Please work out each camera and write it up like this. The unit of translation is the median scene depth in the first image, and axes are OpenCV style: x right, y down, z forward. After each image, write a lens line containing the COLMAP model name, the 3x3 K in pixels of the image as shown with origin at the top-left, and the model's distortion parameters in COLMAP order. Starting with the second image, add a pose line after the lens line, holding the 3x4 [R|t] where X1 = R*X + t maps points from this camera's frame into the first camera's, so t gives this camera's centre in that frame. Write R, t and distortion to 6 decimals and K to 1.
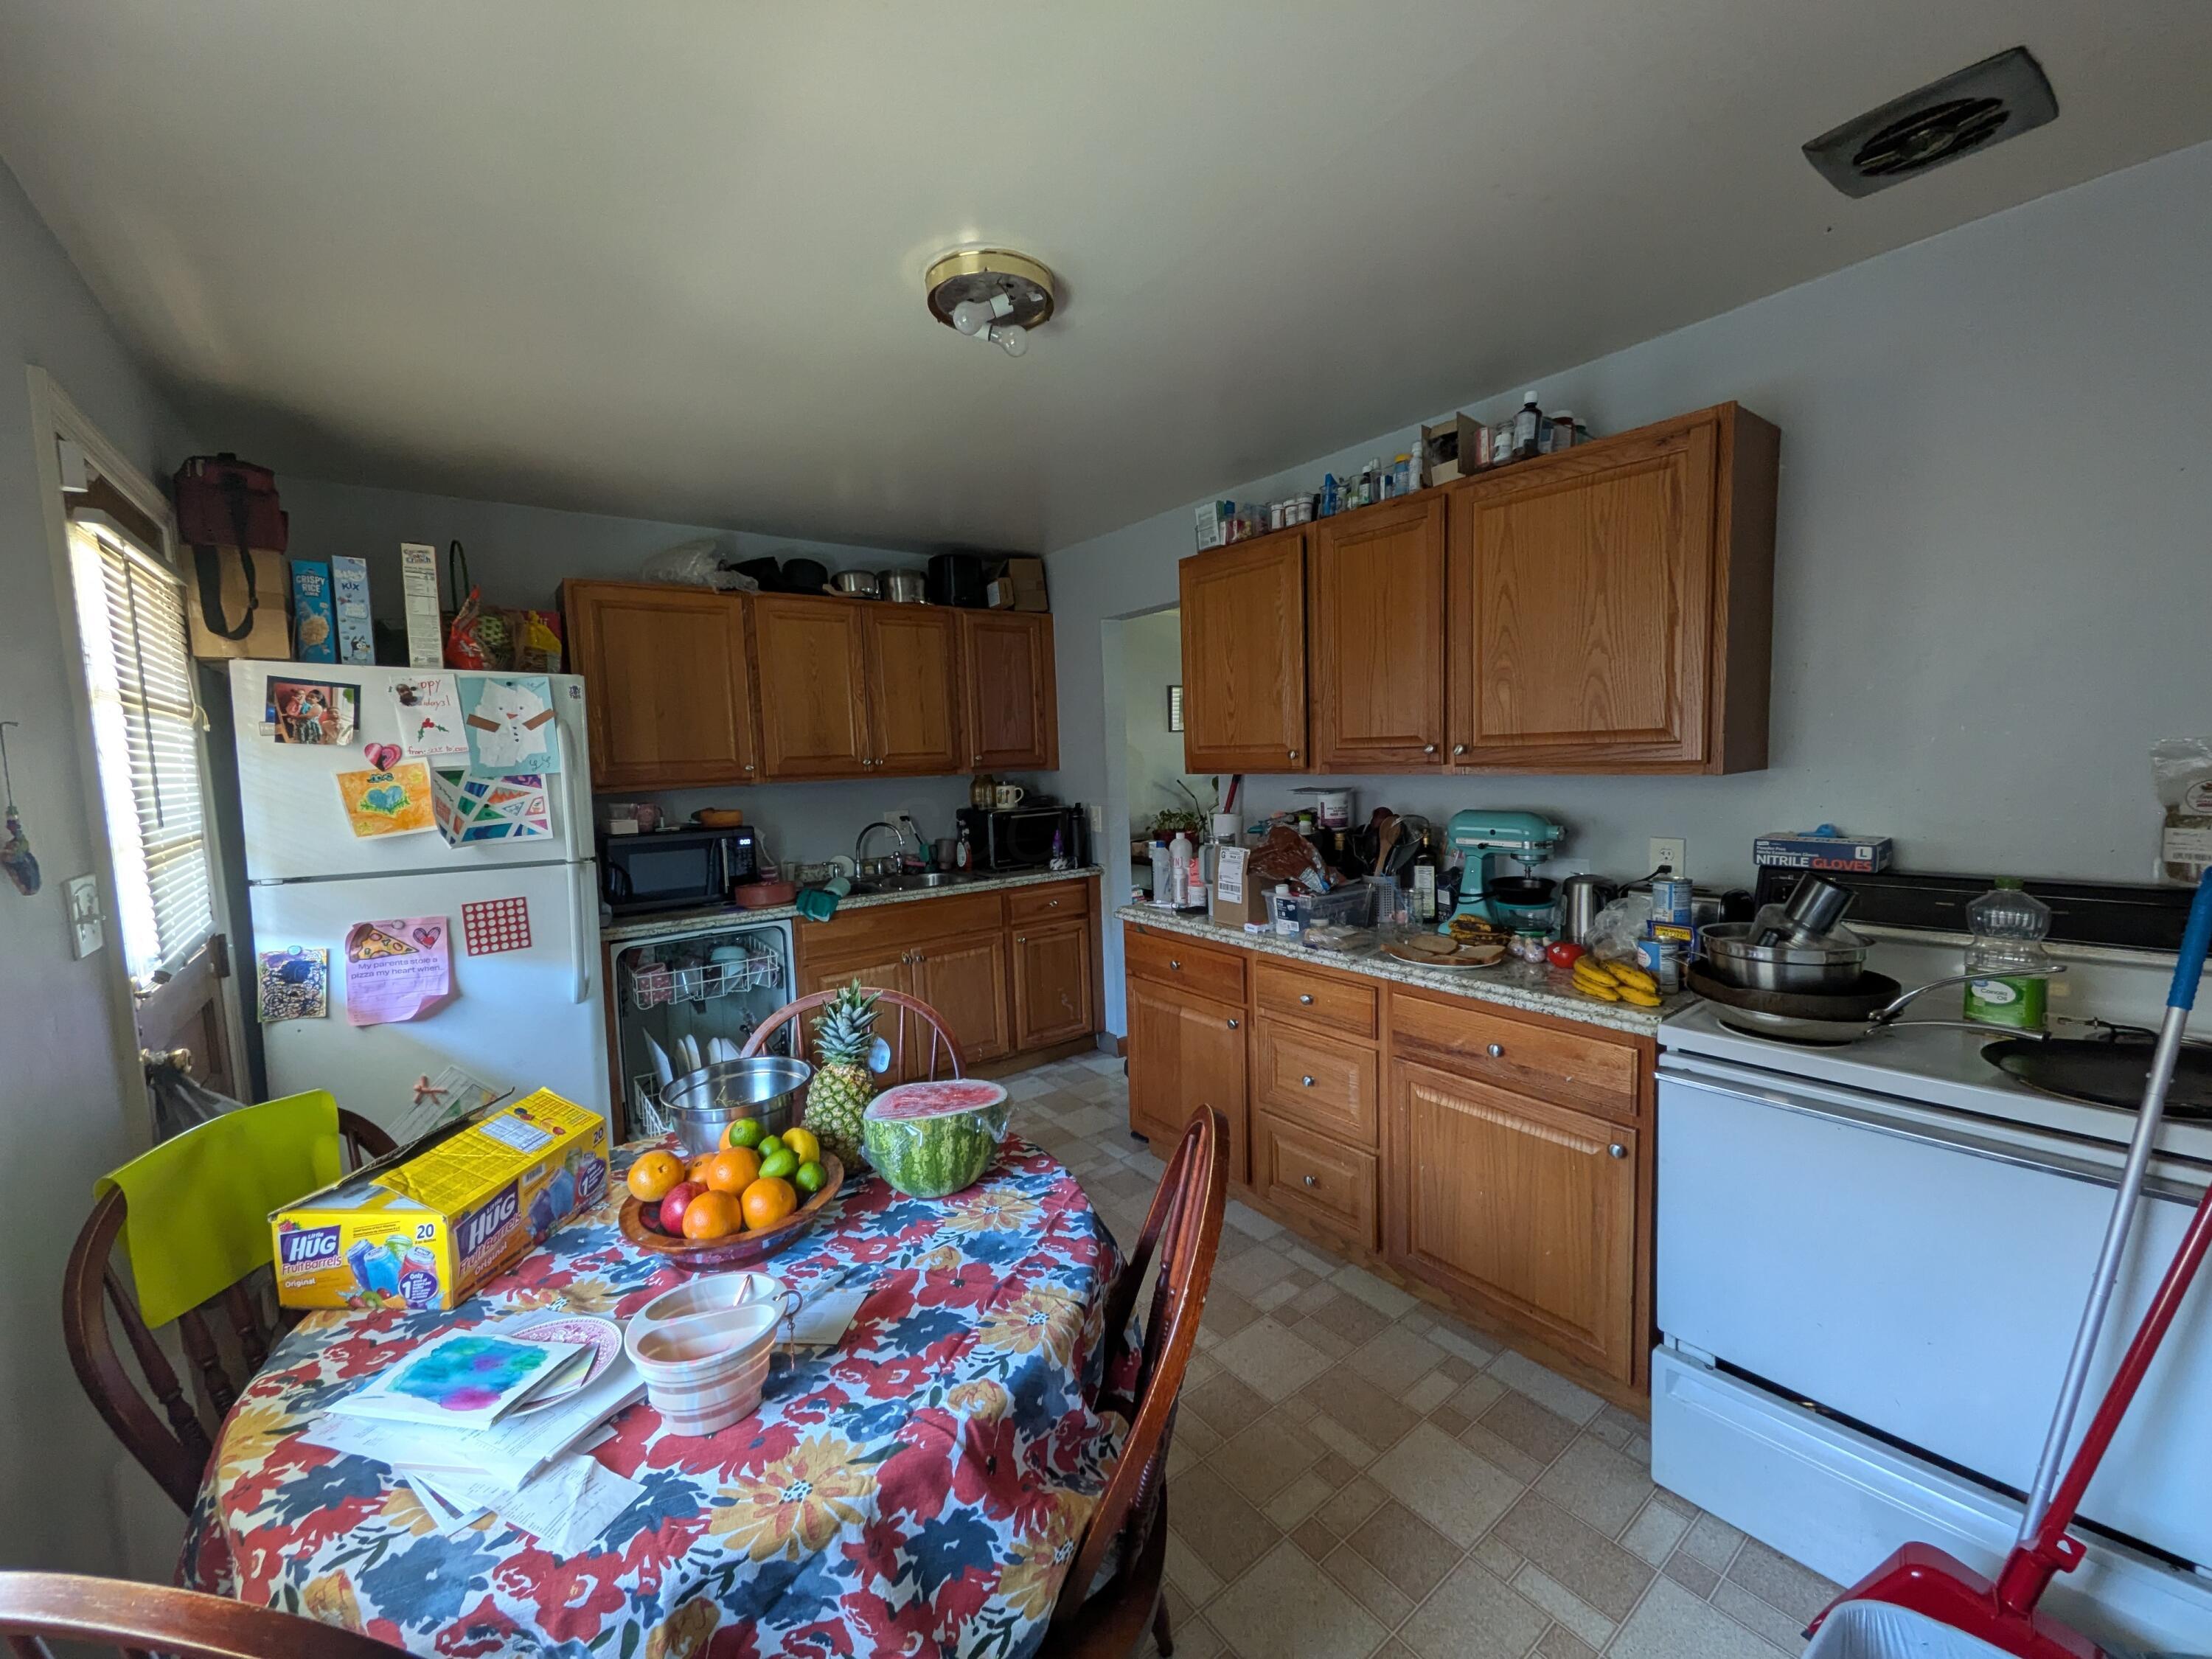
lens RADIAL K [[880.0, 0, 1106.1], [0, 880.0, 824.6], [0, 0, 1]] dist [0.001479, -0.000059]
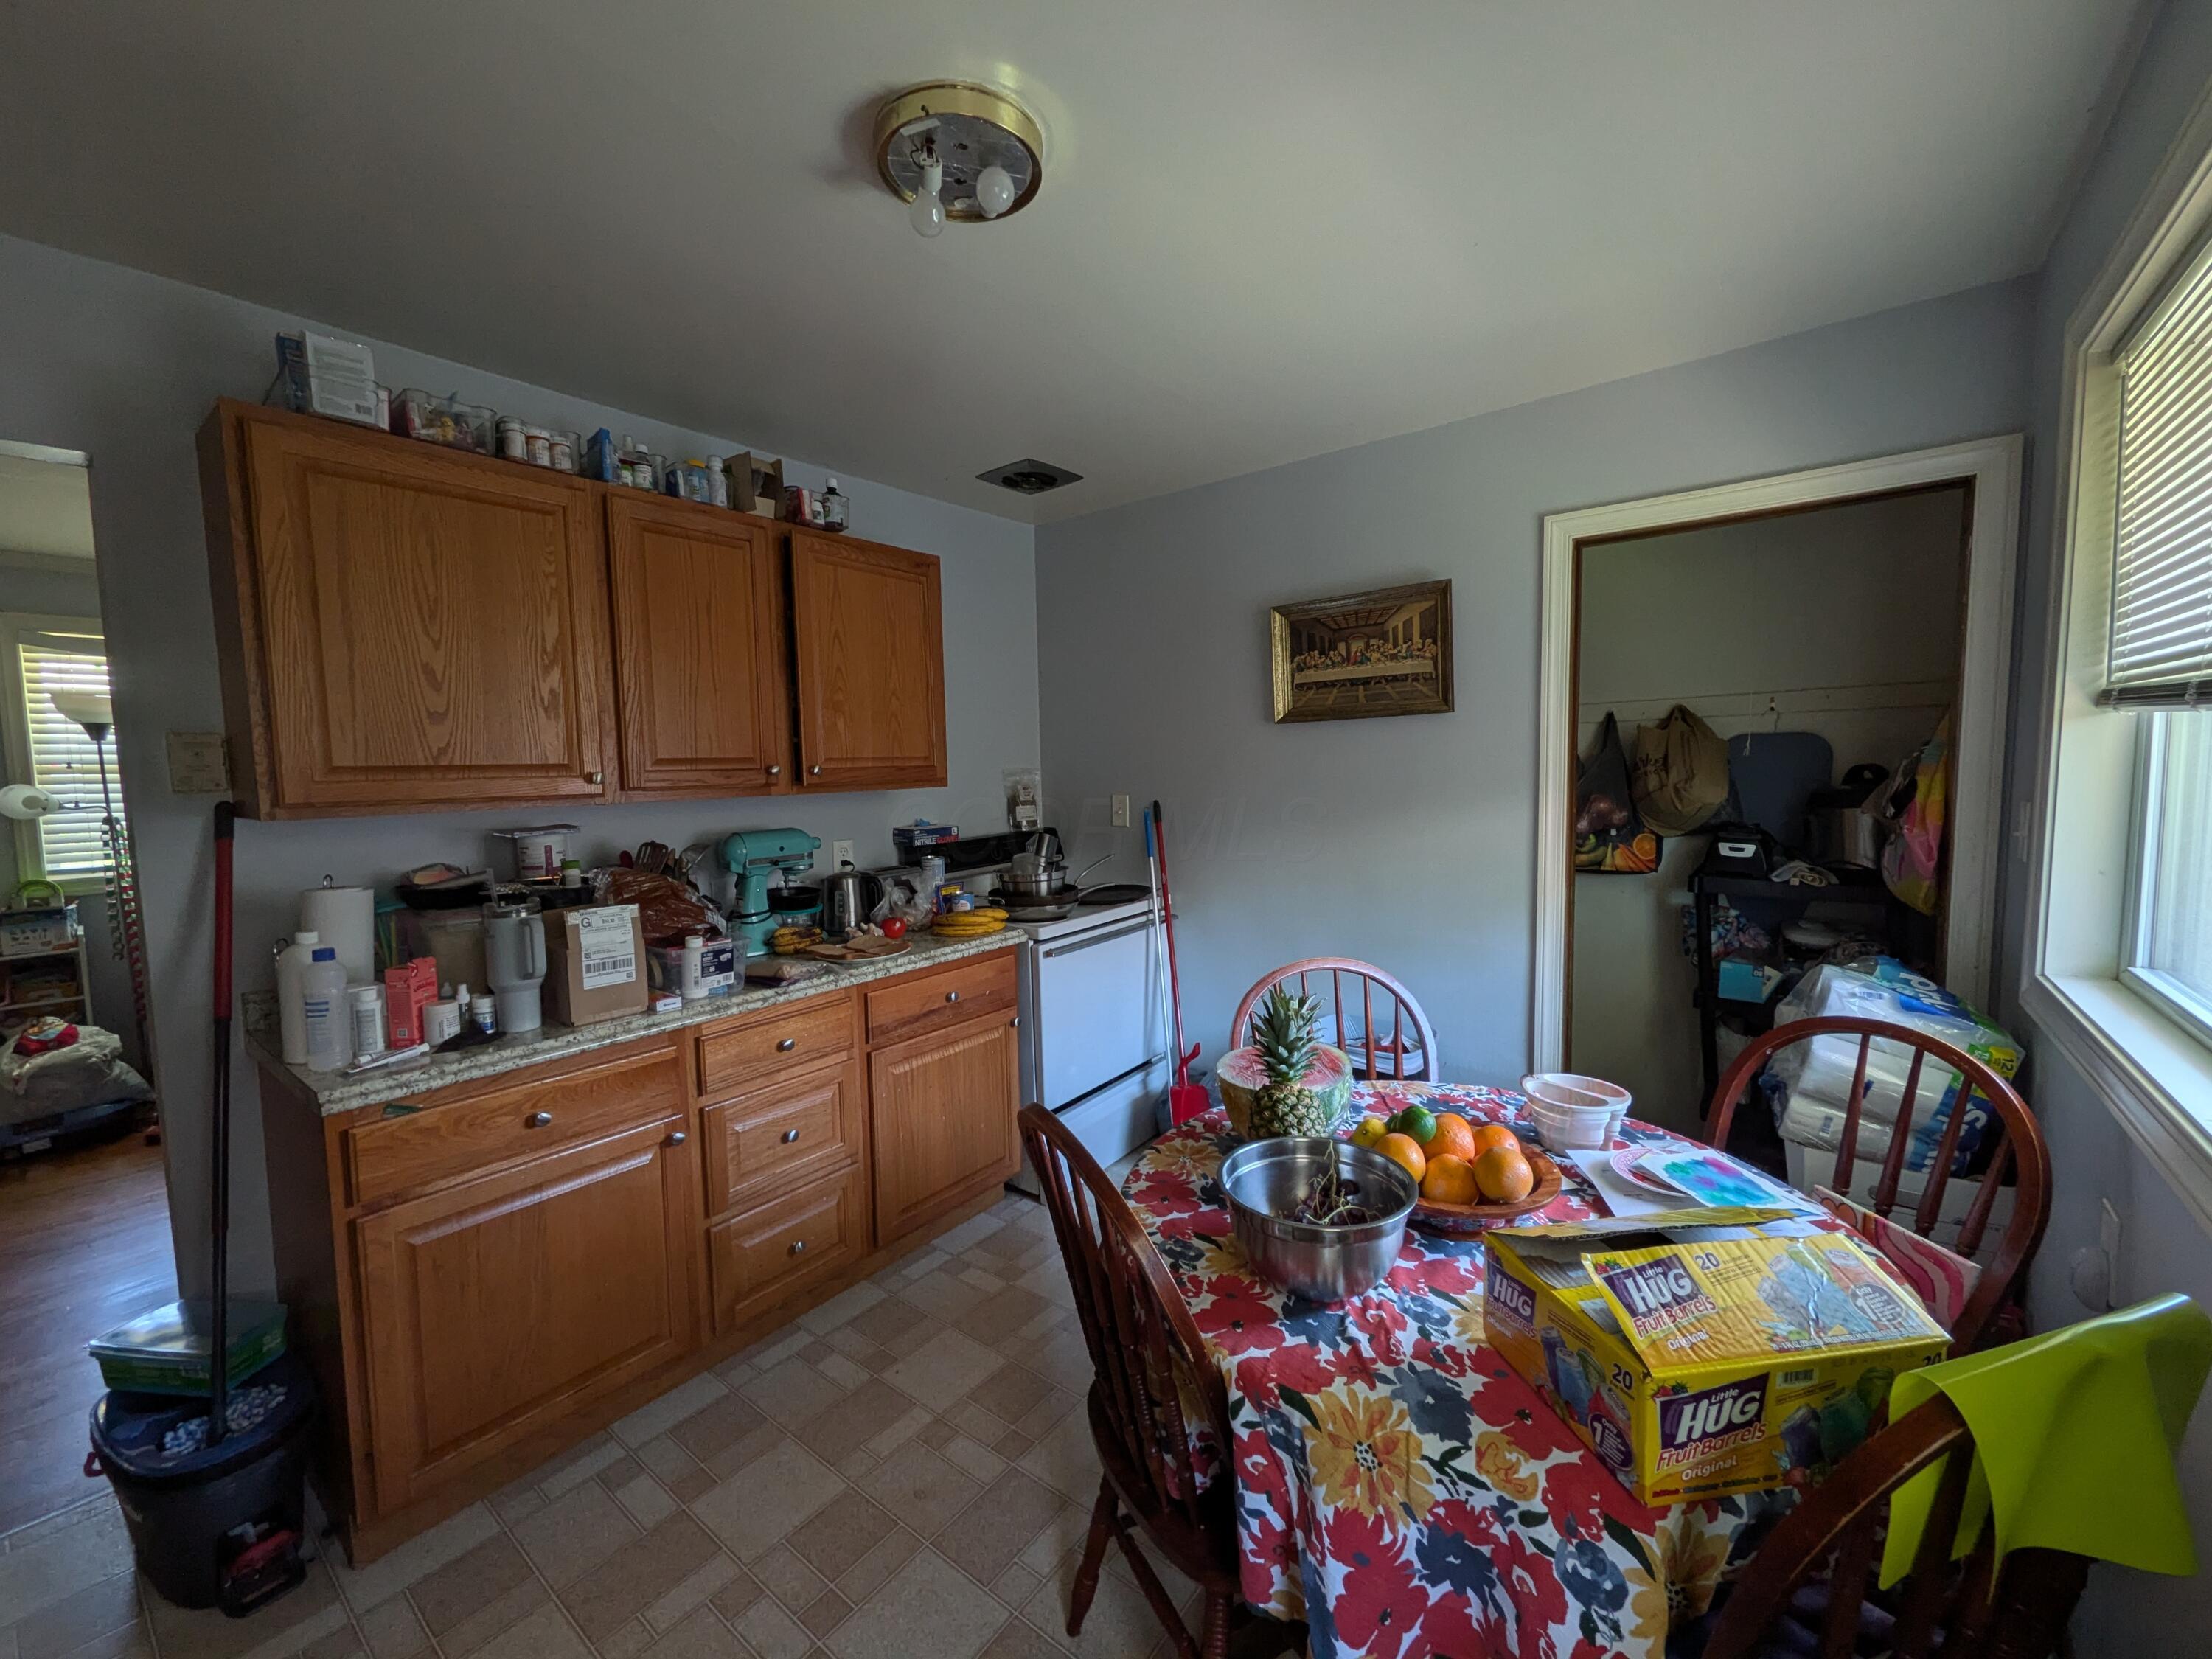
lens RADIAL K [[880.0, 0, 1099.1], [0, 880.0, 829.7], [0, 0, 1]] dist [0.001479, -0.000059]
pose [[-0.254134, -0.034206, 0.966564, -0.724977], [0.115224, 0.991186, 0.065373, -0.041184], [-0.960281, 0.127985, -0.247953, 0.904337]]
